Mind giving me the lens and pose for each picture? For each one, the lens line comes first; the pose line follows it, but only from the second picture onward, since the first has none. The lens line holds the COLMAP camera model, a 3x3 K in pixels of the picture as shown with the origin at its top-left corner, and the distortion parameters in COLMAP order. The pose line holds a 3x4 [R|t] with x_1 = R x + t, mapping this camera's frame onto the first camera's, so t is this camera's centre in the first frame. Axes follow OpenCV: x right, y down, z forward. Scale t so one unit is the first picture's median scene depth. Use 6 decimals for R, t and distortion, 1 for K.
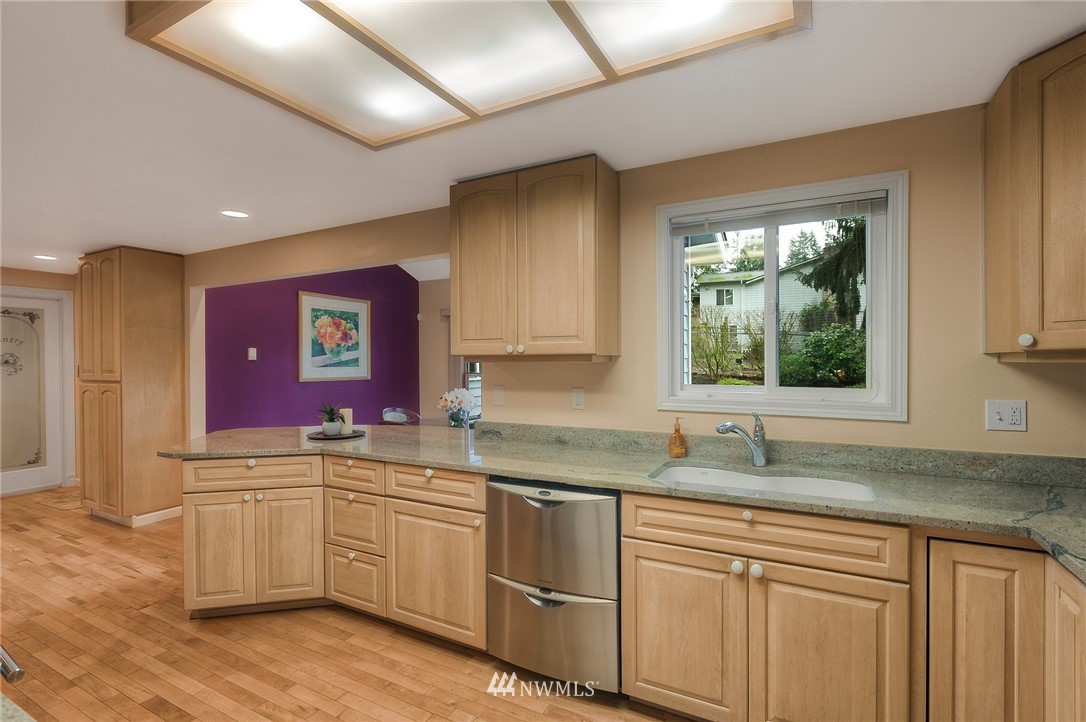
lens RADIAL K [[508.0, 0, 545.8], [0, 508.0, 363.5], [0, 0, 1]] dist [-0.005028, 0.001125]
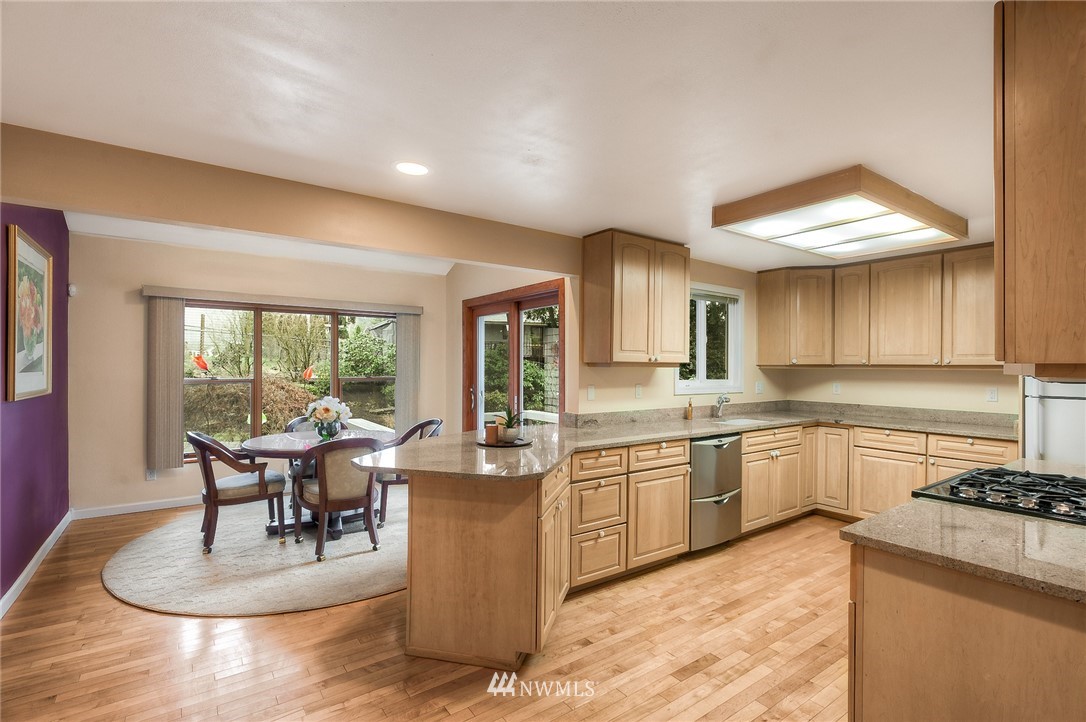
lens RADIAL K [[508.0, 0, 545.8], [0, 508.0, 363.5], [0, 0, 1]] dist [-0.005028, 0.001125]
pose [[0.436069, 0.010975, 0.899846, -0.911047], [-0.003422, 0.999939, -0.010538, 0.002137], [-0.899907, 0.001516, 0.436080, 0.374590]]
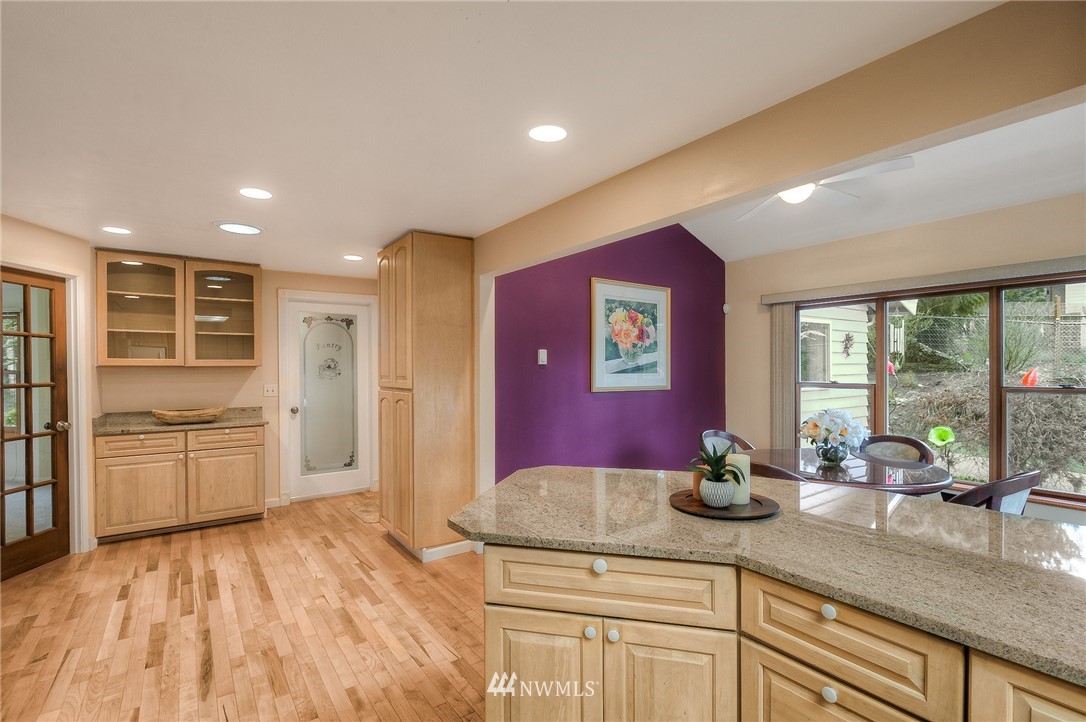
lens RADIAL K [[508.0, 0, 545.8], [0, 508.0, 363.5], [0, 0, 1]] dist [-0.005028, 0.001125]
pose [[0.895520, -0.002574, -0.445014, -0.249443], [-0.001944, 0.999951, -0.009694, -0.000537], [0.445017, 0.009546, 0.895471, 0.323069]]
